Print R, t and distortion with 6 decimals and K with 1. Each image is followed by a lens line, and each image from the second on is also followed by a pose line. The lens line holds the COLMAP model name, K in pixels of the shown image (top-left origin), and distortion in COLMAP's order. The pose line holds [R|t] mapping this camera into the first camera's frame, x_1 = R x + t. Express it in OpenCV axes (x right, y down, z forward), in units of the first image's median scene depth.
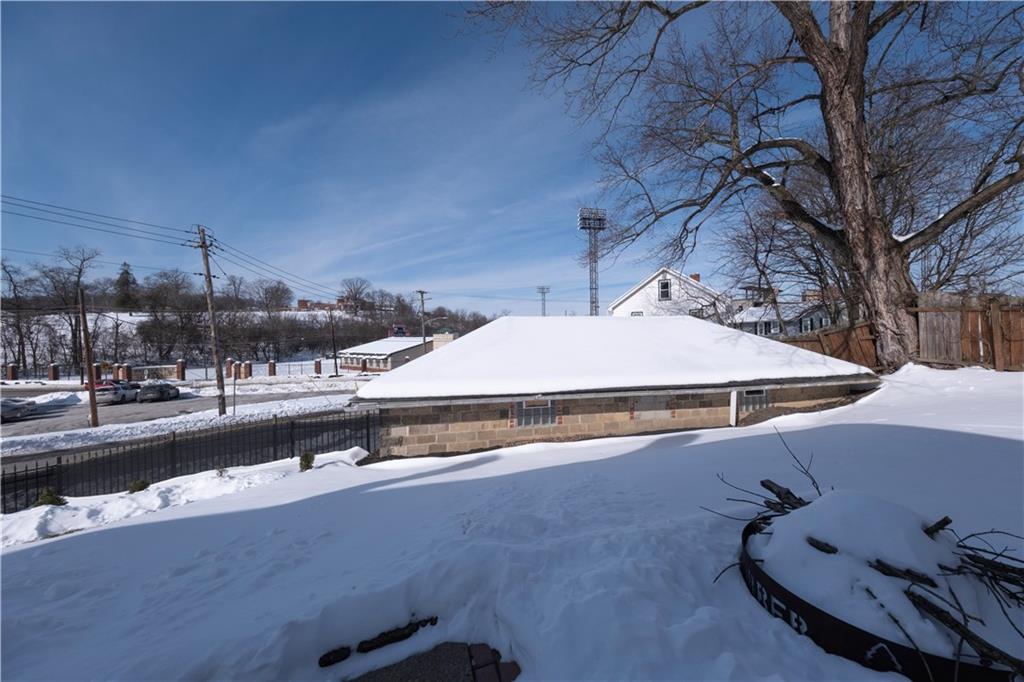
lens RADIAL K [[324.3, 0, 517.9], [0, 324.3, 342.2], [0, 0, 1]] dist [0.001184, -0.000041]
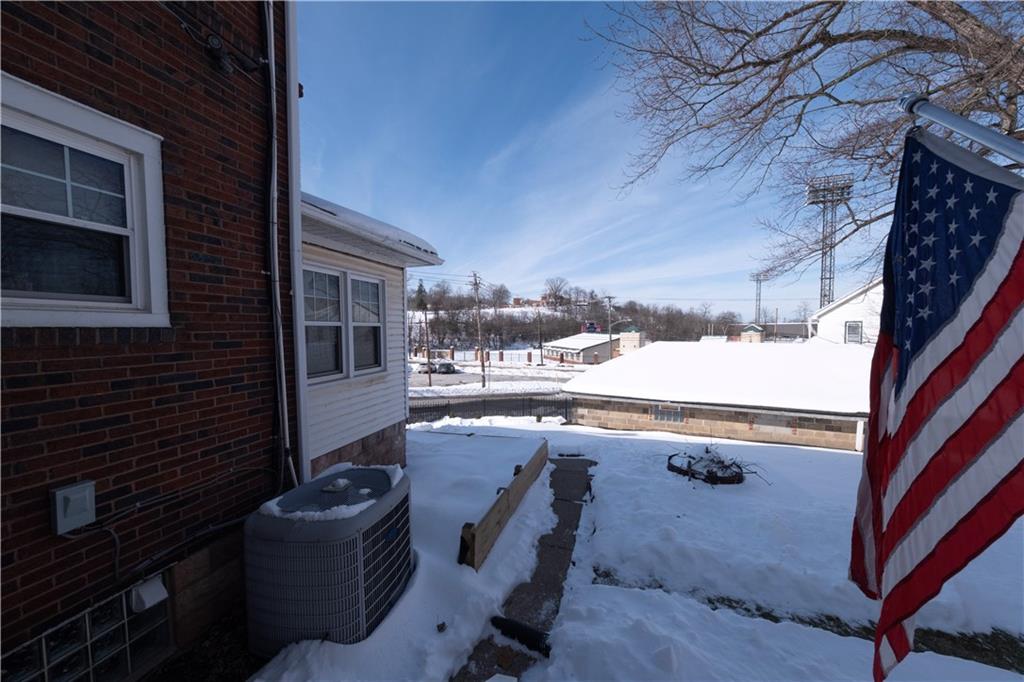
lens RADIAL K [[324.3, 0, 517.9], [0, 324.3, 342.2], [0, 0, 1]] dist [0.001184, -0.000041]
pose [[0.838800, 0.034952, -0.543316, 0.054424], [-0.018695, 0.999198, 0.035416, -0.030368], [0.544118, -0.019550, 0.838781, -0.127239]]
